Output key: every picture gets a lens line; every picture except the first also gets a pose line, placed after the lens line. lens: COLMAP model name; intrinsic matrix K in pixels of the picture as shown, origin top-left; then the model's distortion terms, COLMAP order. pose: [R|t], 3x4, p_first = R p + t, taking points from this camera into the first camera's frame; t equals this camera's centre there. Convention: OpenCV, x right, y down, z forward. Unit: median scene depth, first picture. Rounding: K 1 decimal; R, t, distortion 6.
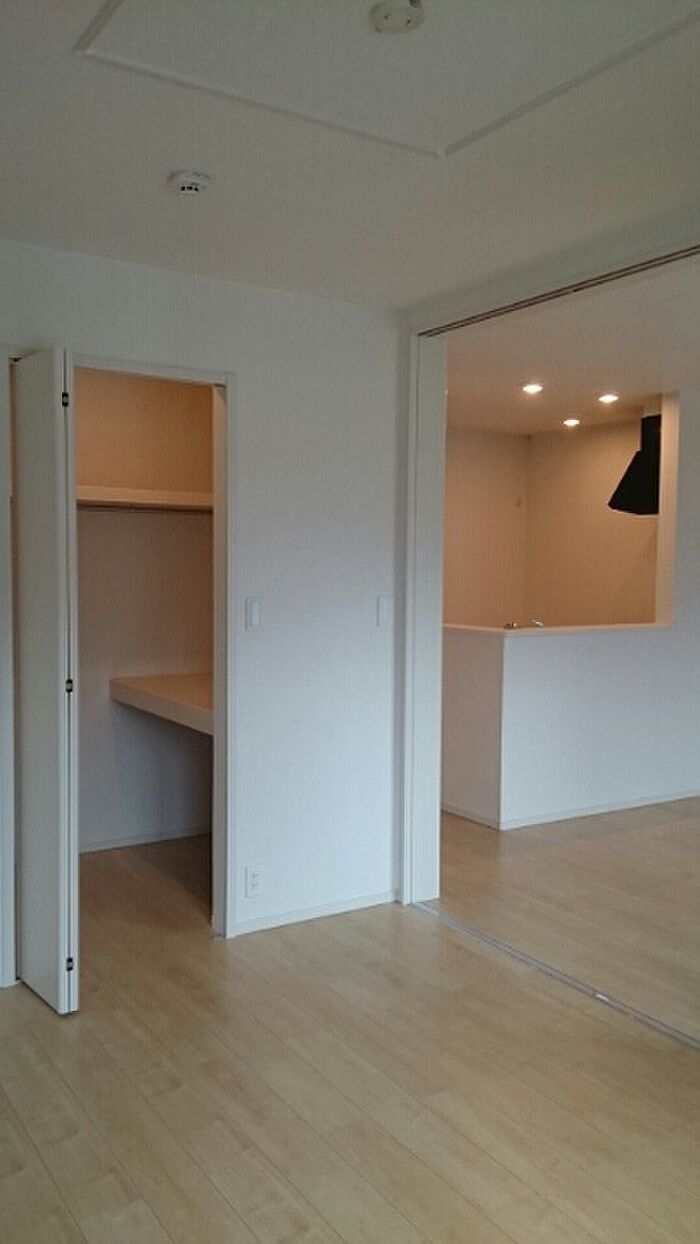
lens RADIAL K [[990.5, 0, 348.7], [0, 990.5, 626.4], [0, 0, 1]] dist [0.035710, -0.018486]
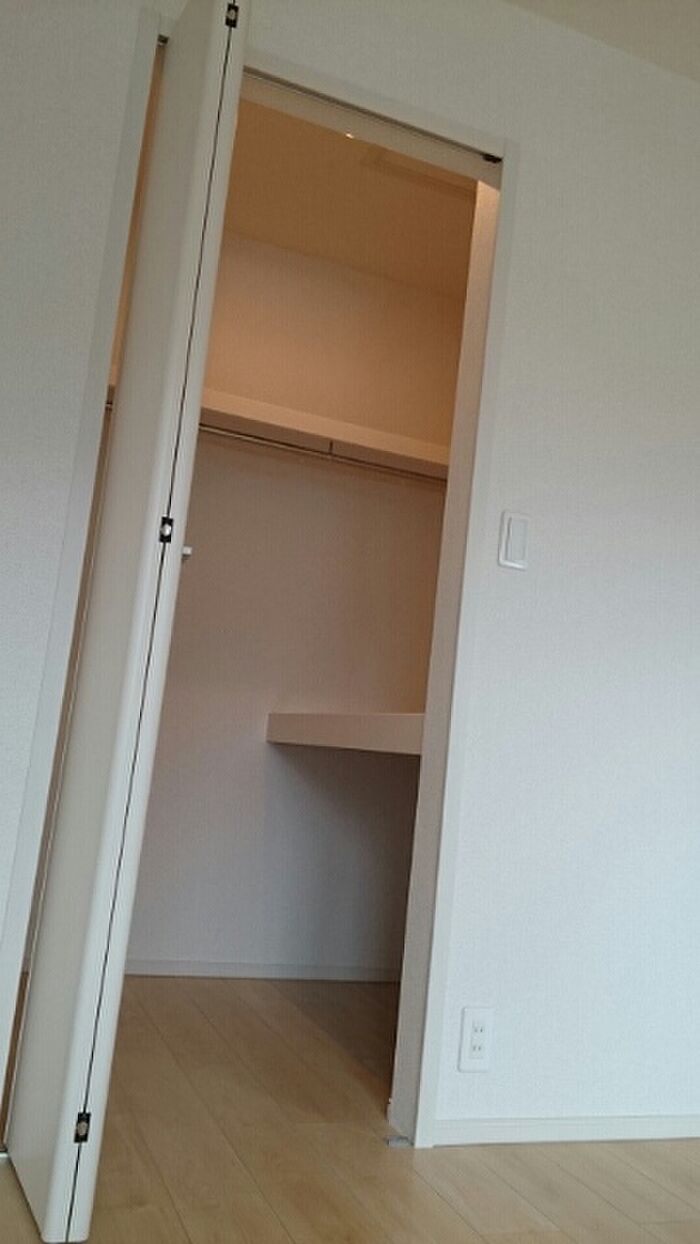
lens RADIAL K [[990.5, 0, 354.3], [0, 990.5, 620.5], [0, 0, 1]] dist [0.035710, -0.018486]
pose [[0.976998, 0.062971, -0.203739, -0.064772], [-0.108627, 0.969121, -0.221368, 0.165827], [0.183508, 0.238408, 0.953670, 0.435164]]
